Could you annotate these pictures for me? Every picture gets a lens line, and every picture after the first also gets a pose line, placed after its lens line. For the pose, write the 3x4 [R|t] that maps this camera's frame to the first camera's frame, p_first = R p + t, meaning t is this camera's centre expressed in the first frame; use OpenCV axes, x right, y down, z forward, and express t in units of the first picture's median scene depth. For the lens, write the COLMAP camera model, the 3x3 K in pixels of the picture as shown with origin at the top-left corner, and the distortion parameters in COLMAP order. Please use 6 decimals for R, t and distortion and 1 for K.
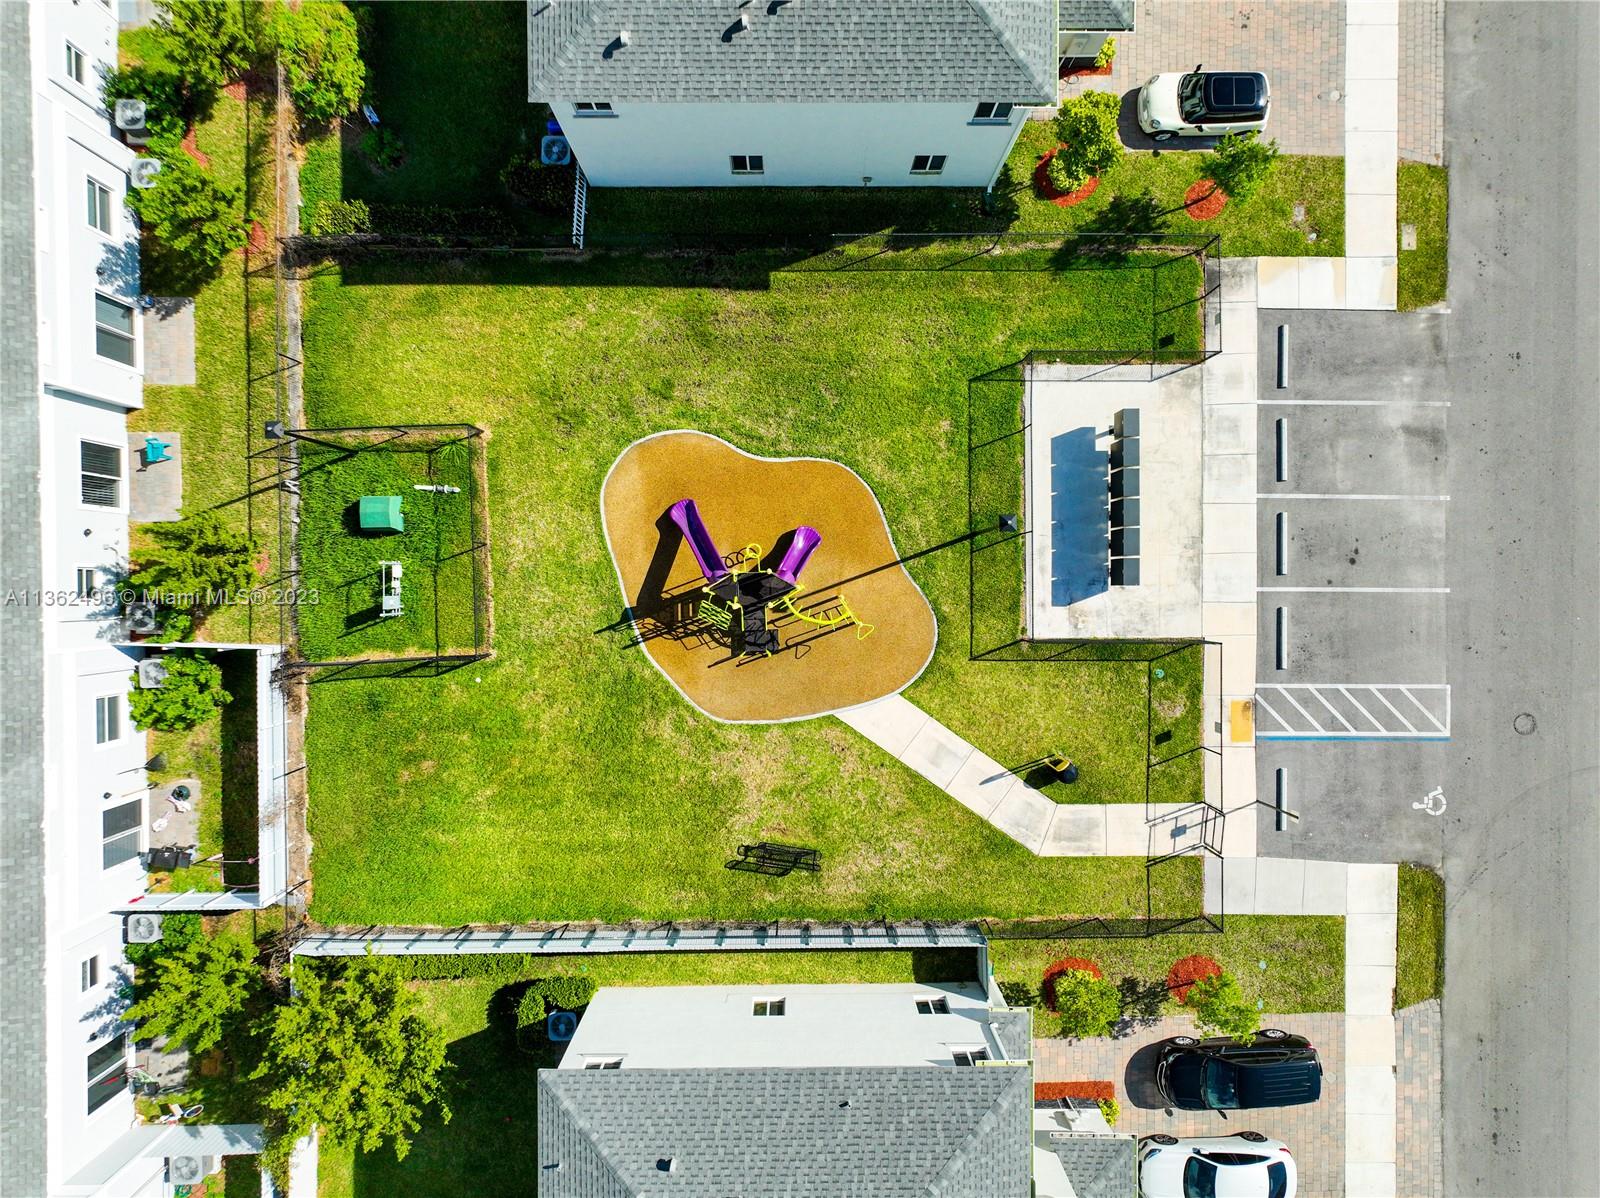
lens RADIAL K [[1123.2, 0, 800.0], [0, 1123.2, 599.0], [0, 0, 1]] dist [0.004096, 0.005265]
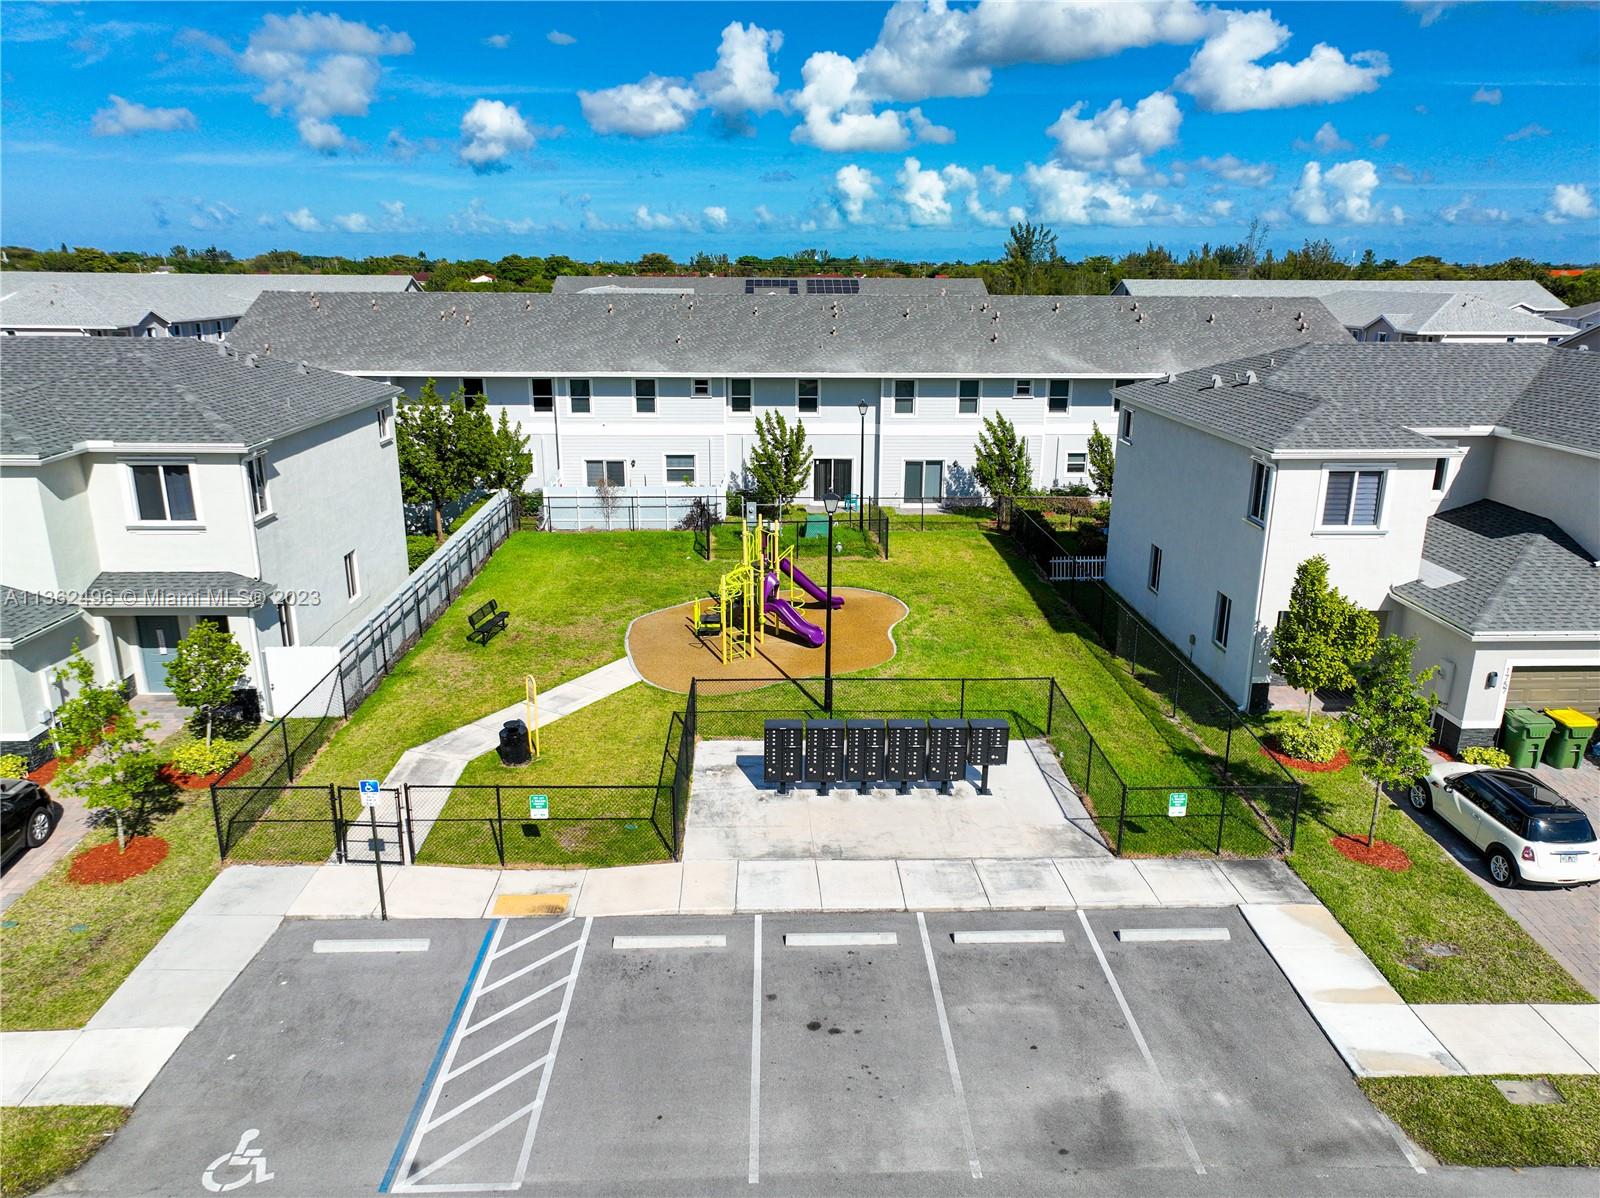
lens RADIAL K [[1123.2, 0, 800.0], [0, 1123.2, 599.0], [0, 0, 1]] dist [0.004096, 0.005265]
pose [[0.030809, 0.274854, -0.960992, 0.916585], [-0.999272, -0.013156, -0.035799, -0.007237], [-0.022483, 0.961396, 0.274249, 0.687547]]
